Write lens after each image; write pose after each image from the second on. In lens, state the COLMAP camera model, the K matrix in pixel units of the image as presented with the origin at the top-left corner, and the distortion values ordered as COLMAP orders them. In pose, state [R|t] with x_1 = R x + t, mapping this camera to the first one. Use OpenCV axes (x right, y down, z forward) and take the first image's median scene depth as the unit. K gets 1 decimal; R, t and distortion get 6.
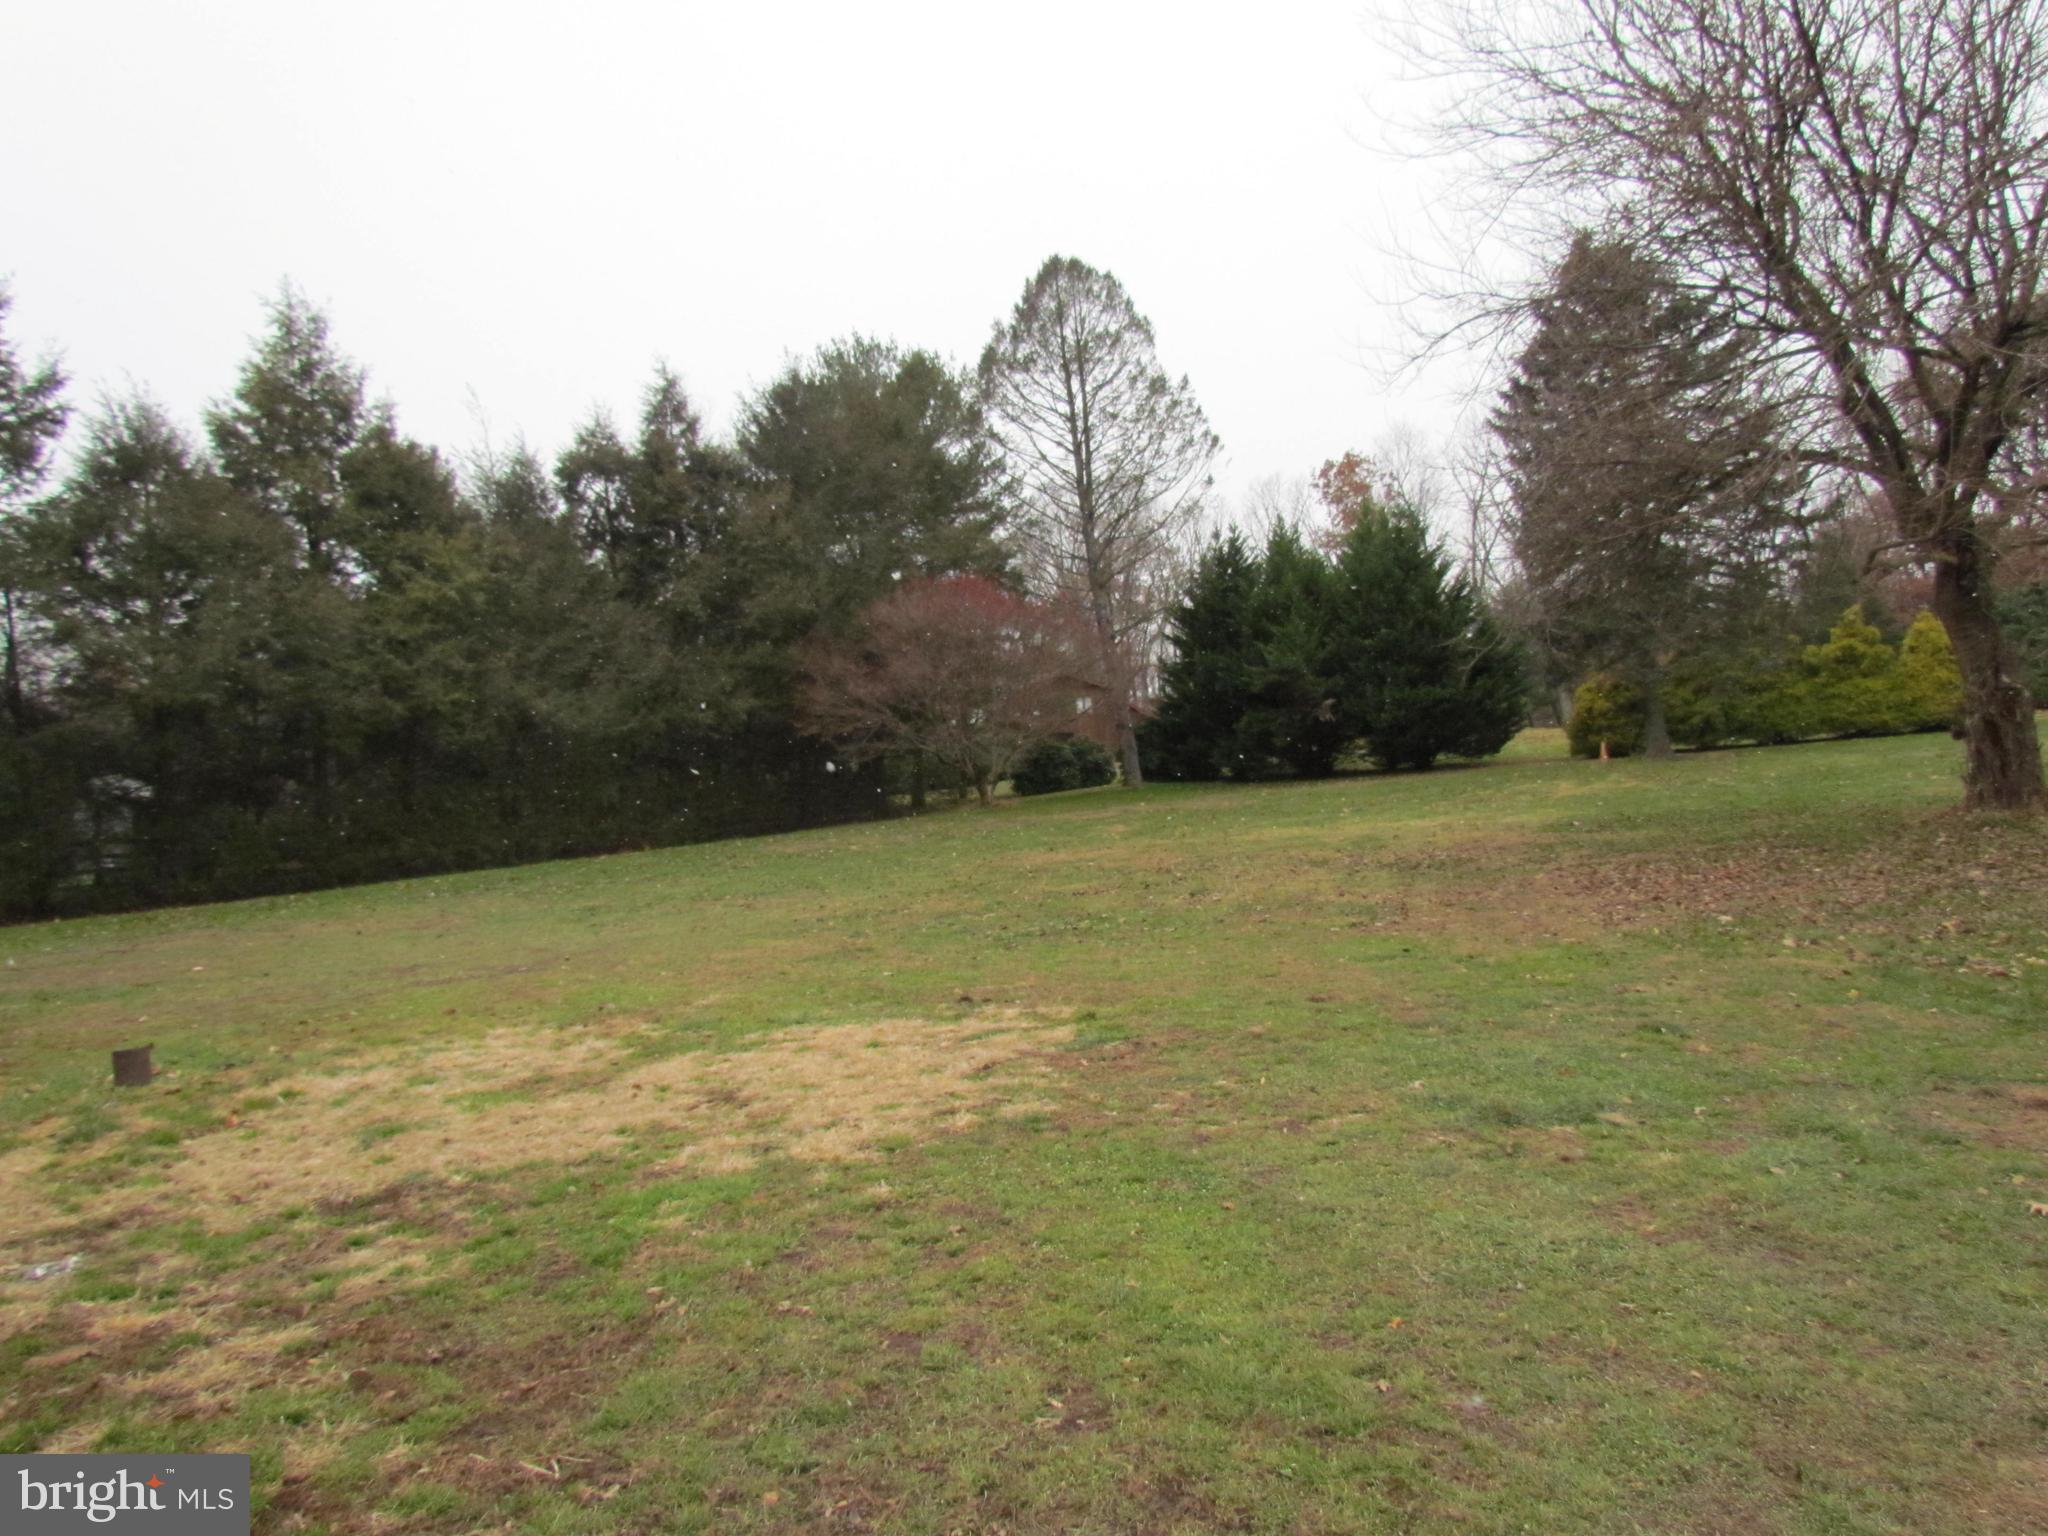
lens RADIAL K [[1474.3, 0, 1029.3], [0, 1474.3, 773.6], [0, 0, 1]] dist [-0.005509, -0.006207]
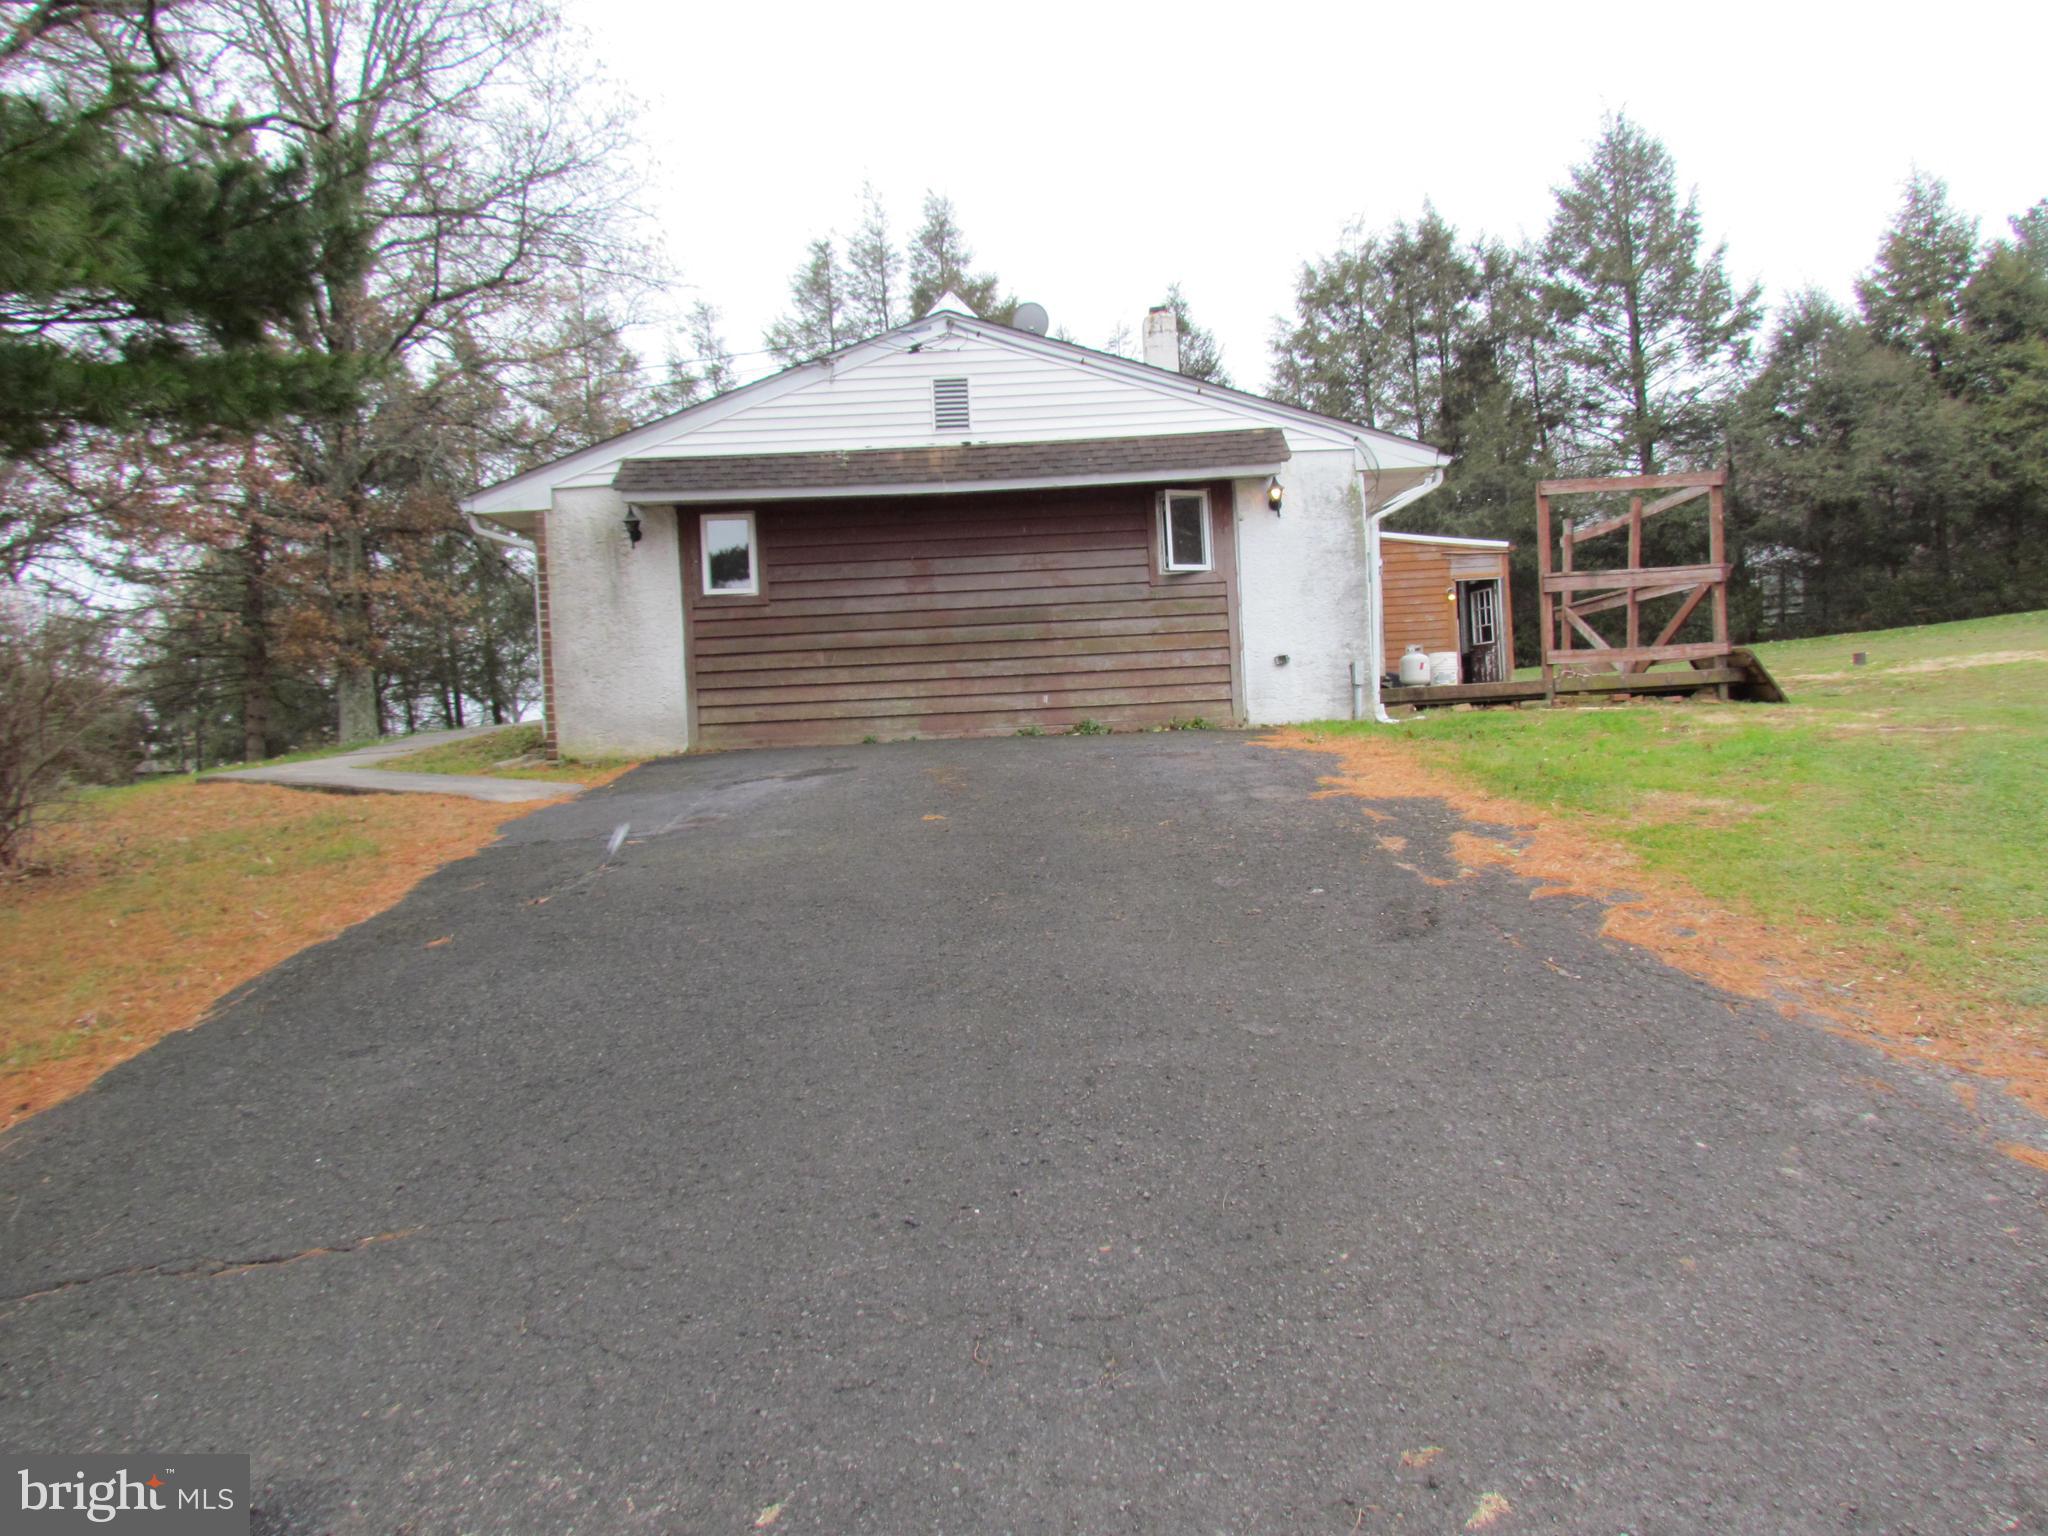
lens RADIAL K [[1474.3, 0, 1029.1], [0, 1474.3, 768.2], [0, 0, 1]] dist [-0.005509, -0.006207]
pose [[0.533721, 0.063071, -0.843305, 0.219267], [0.070064, 0.990488, 0.118421, -0.010253], [0.842753, -0.122289, 0.524226, -0.432806]]
